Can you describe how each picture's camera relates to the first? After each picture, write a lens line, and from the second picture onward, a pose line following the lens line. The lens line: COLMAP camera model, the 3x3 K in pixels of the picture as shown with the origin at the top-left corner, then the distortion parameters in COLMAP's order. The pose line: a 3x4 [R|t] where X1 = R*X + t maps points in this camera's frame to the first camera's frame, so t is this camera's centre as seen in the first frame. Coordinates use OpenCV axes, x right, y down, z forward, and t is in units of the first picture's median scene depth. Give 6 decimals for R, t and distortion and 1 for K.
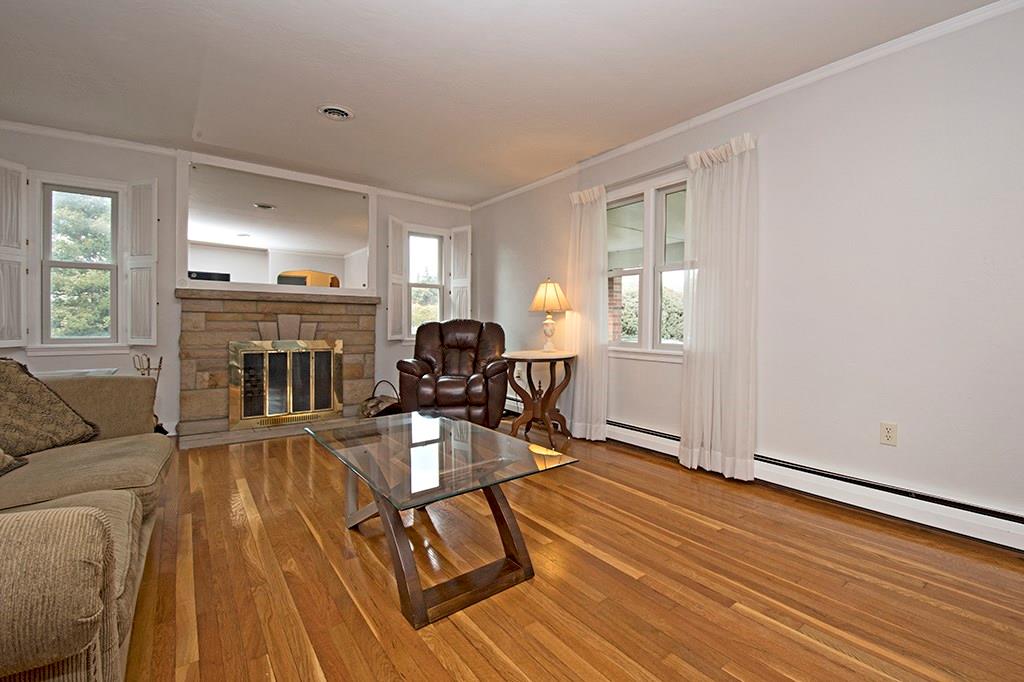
lens RADIAL K [[449.2, 0, 526.9], [0, 449.2, 325.4], [0, 0, 1]] dist [0.001185, -0.005669]
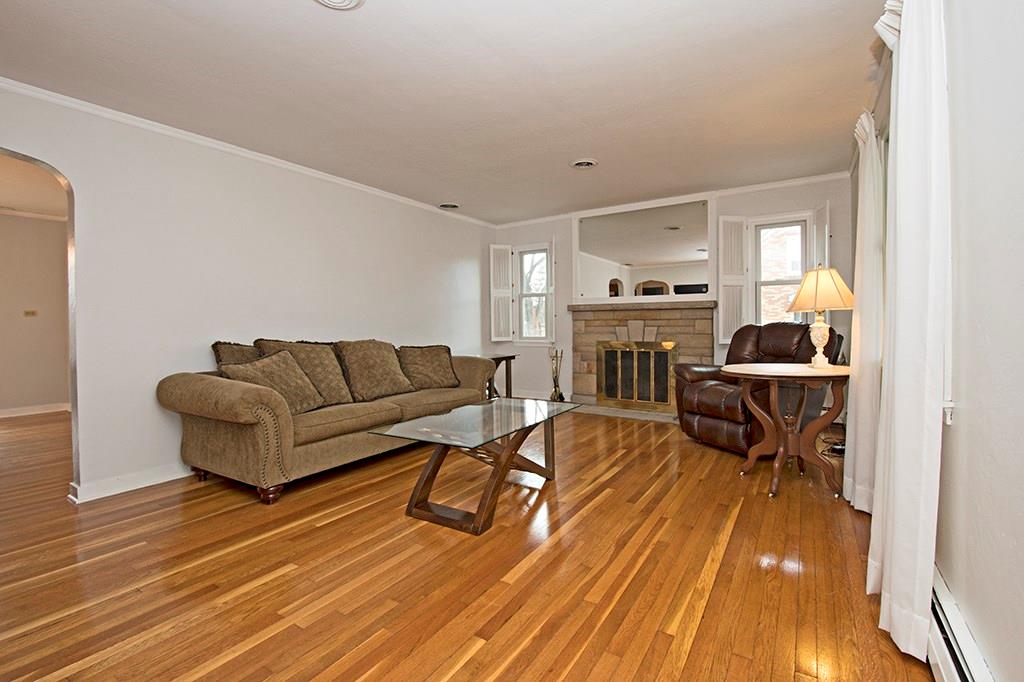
lens RADIAL K [[449.2, 0, 520.3], [0, 449.2, 322.5], [0, 0, 1]] dist [0.001185, -0.005669]
pose [[0.344622, -0.011725, -0.938668, 0.540670], [0.007294, 0.999925, -0.009813, -0.008627], [0.938713, -0.003465, 0.344682, 0.299383]]
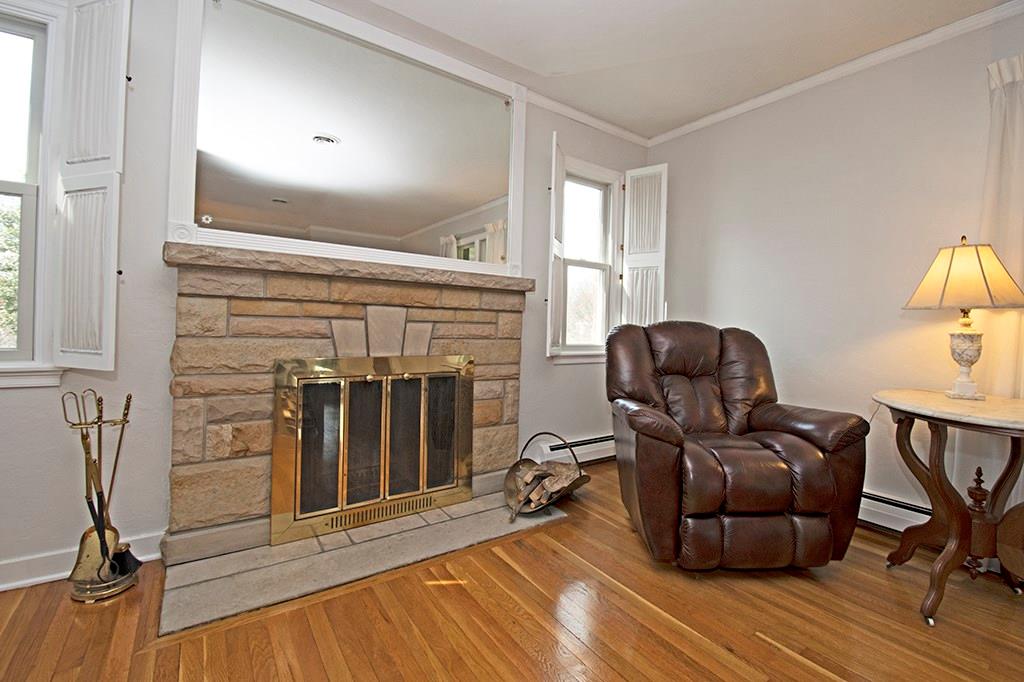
lens RADIAL K [[449.2, 0, 525.8], [0, 449.2, 321.8], [0, 0, 1]] dist [0.001185, -0.005669]
pose [[0.999297, 0.019218, -0.032192, -0.372543], [-0.019524, 0.999767, -0.009222, -0.005080], [0.032007, 0.009844, 0.999439, 0.516729]]
